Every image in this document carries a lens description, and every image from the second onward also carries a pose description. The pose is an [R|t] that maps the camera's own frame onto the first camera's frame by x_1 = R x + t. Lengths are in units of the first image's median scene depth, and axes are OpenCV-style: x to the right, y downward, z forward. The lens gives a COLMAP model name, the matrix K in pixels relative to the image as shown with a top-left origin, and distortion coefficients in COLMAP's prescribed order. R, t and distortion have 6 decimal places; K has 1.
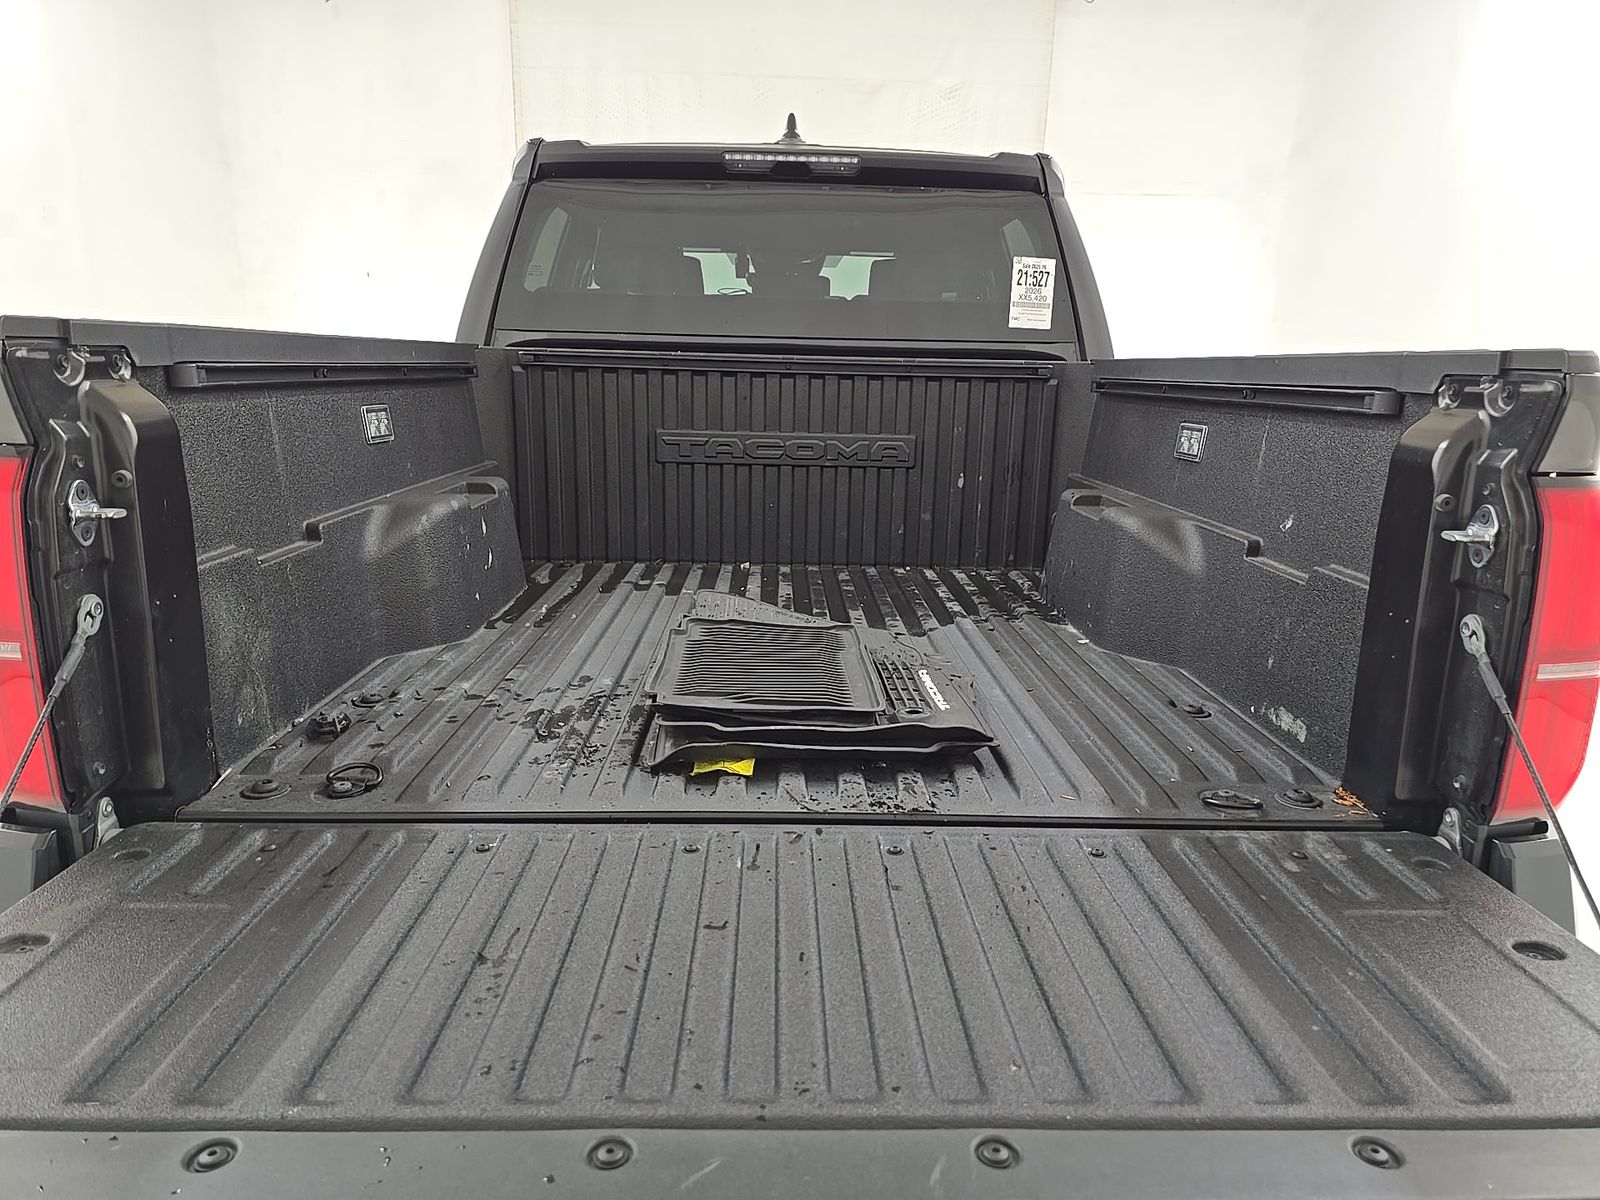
lens RADIAL K [[1071.8, 0, 805.4], [0, 1071.8, 608.6], [0, 0, 1]] dist [0.030282, -0.023236]
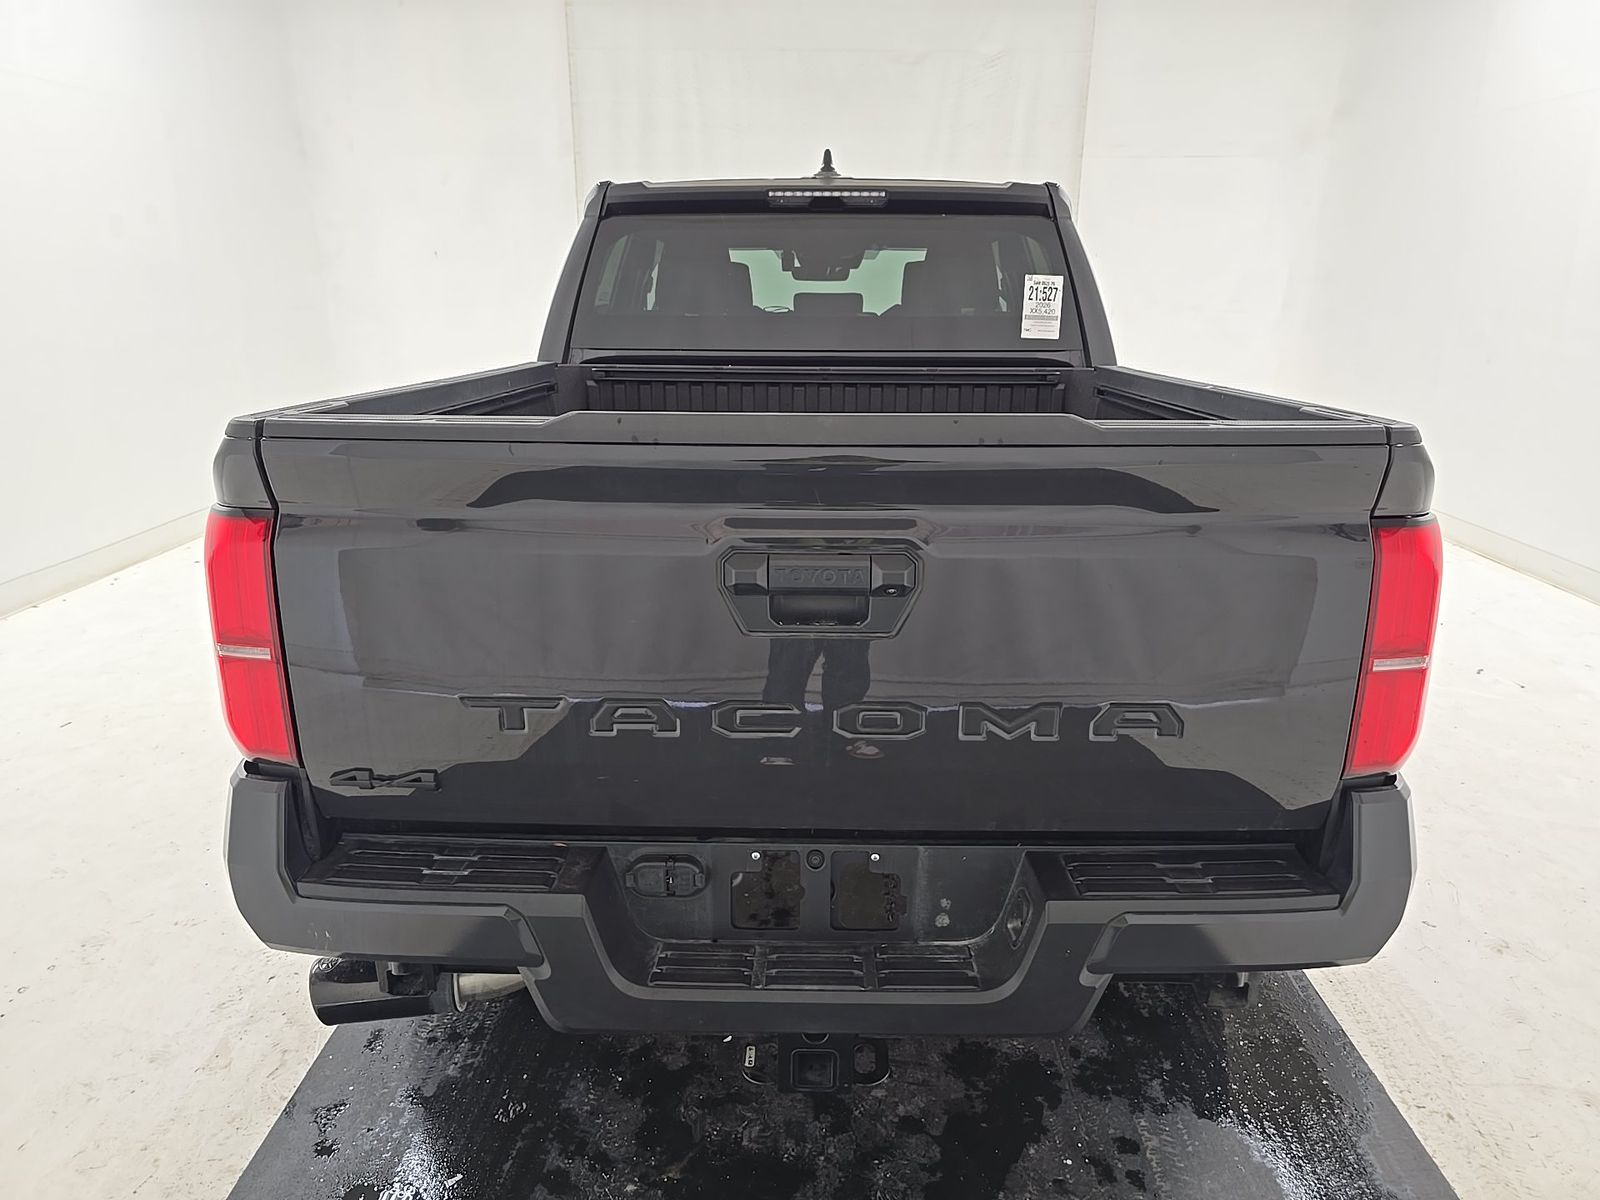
lens RADIAL K [[1071.8, 0, 806.8], [0, 1071.8, 605.7], [0, 0, 1]] dist [0.030282, -0.023236]
pose [[0.998775, -0.004969, -0.049238, 0.018982], [0.007087, 0.999053, 0.042930, -0.031503], [0.048978, -0.043226, 0.997864, -0.147510]]
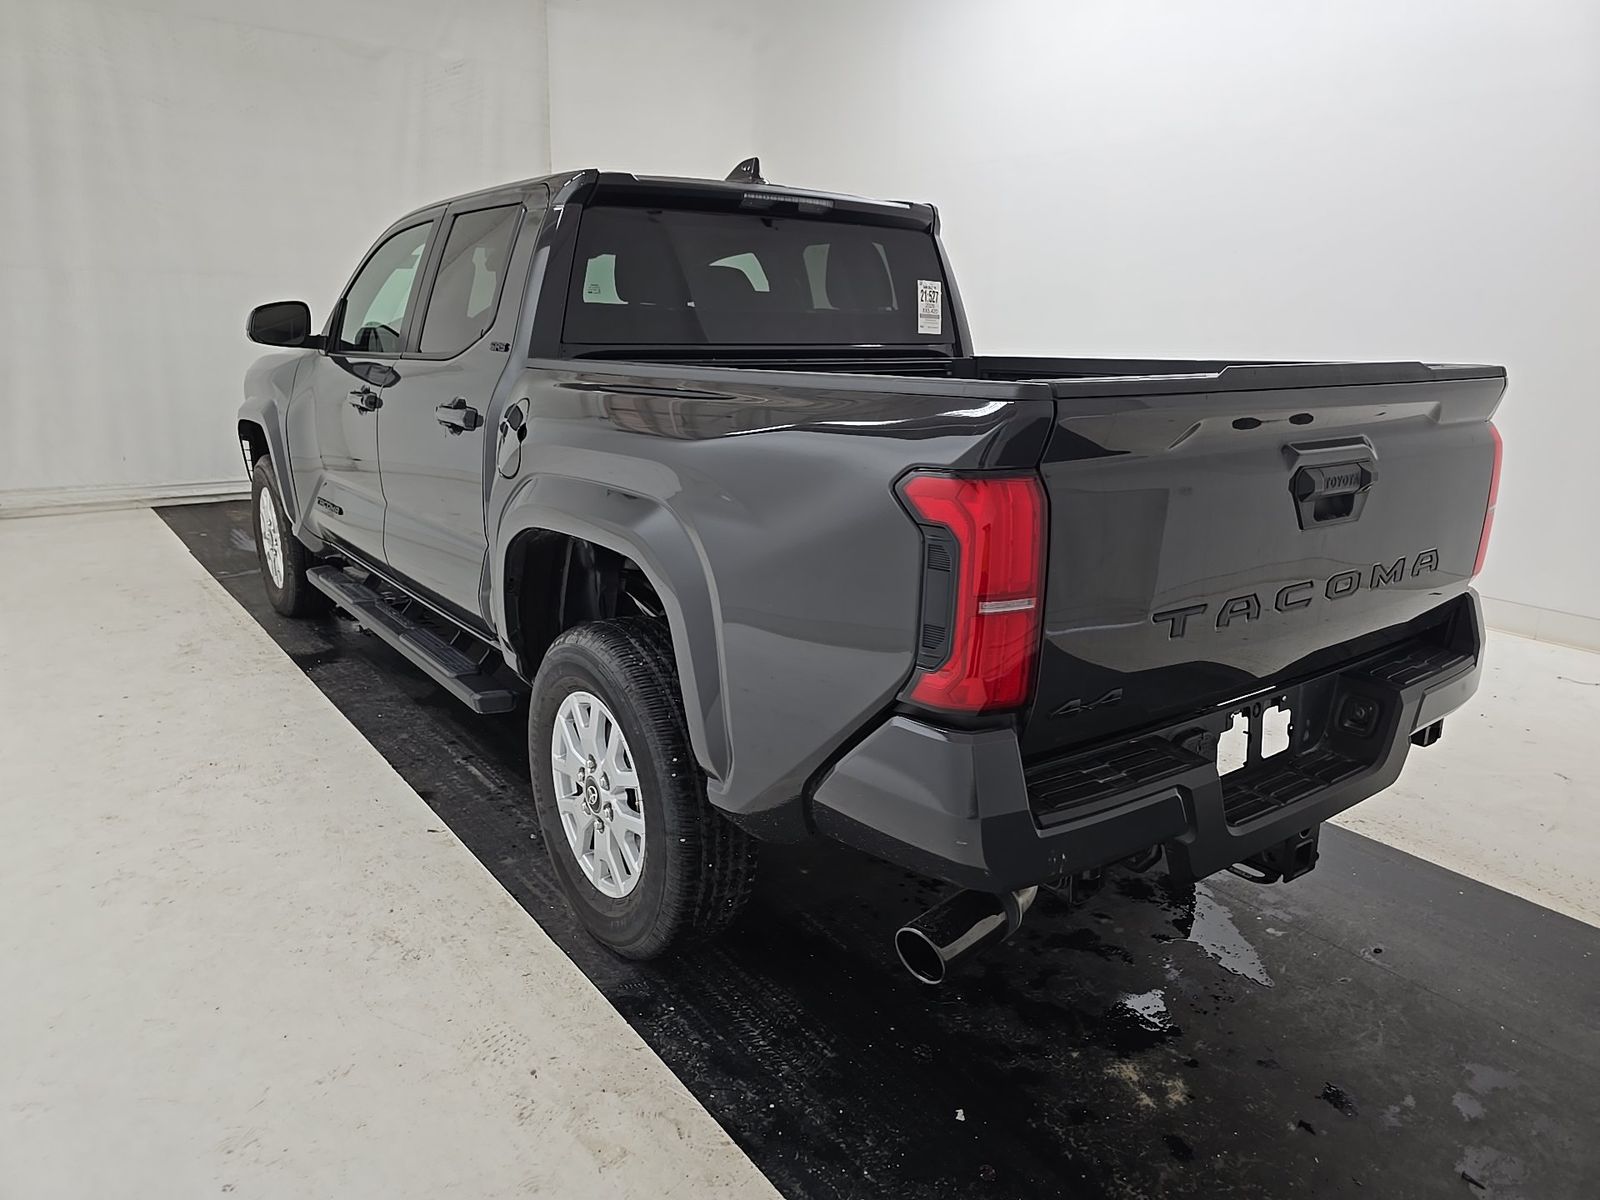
lens RADIAL K [[1071.8, 0, 811.7], [0, 1071.8, 604.0], [0, 0, 1]] dist [0.030282, -0.023236]
pose [[0.820674, -0.155381, 0.549865, -0.711311], [0.138406, 0.987716, 0.072537, -0.044144], [-0.554381, 0.016575, 0.832098, -0.033454]]
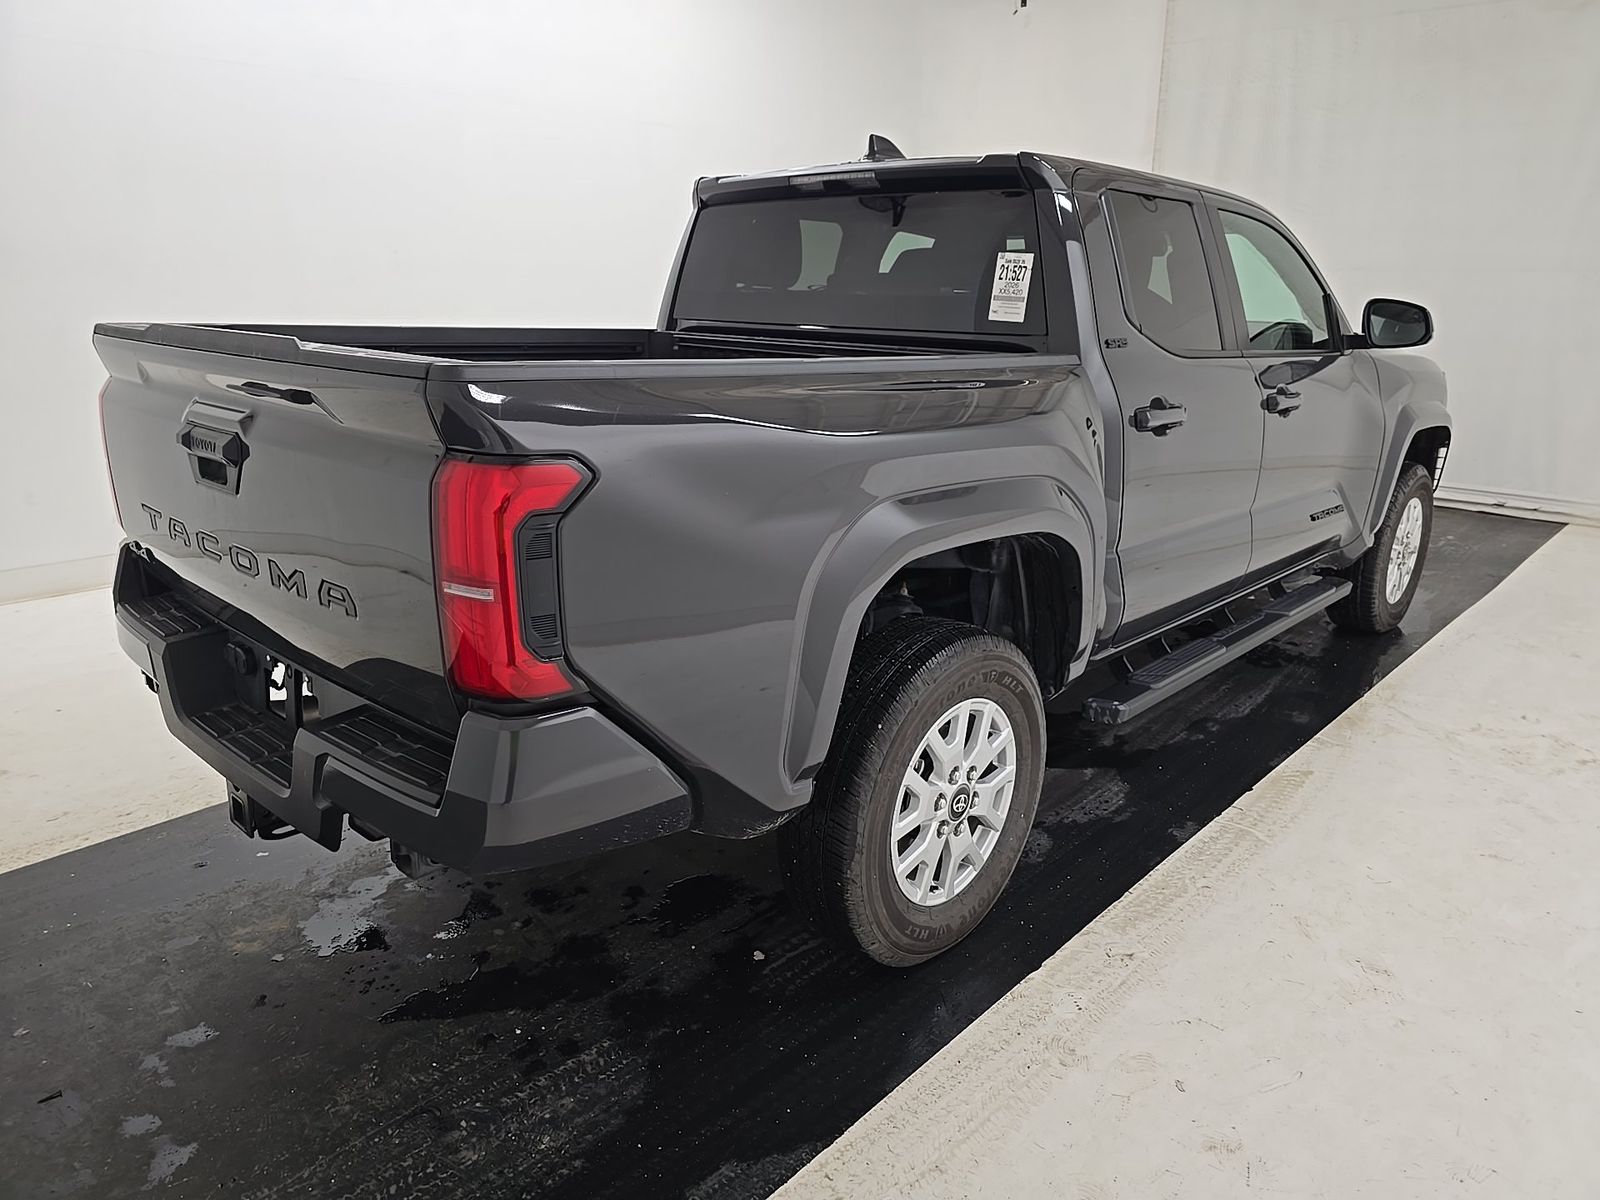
lens RADIAL K [[1071.8, 0, 798.9], [0, 1071.8, 603.4], [0, 0, 1]] dist [0.030282, -0.023236]
pose [[0.721626, 0.185024, -0.667100, 0.818492], [-0.167453, 0.981659, 0.091128, -0.052482], [0.671726, 0.045948, 0.739374, 0.103154]]
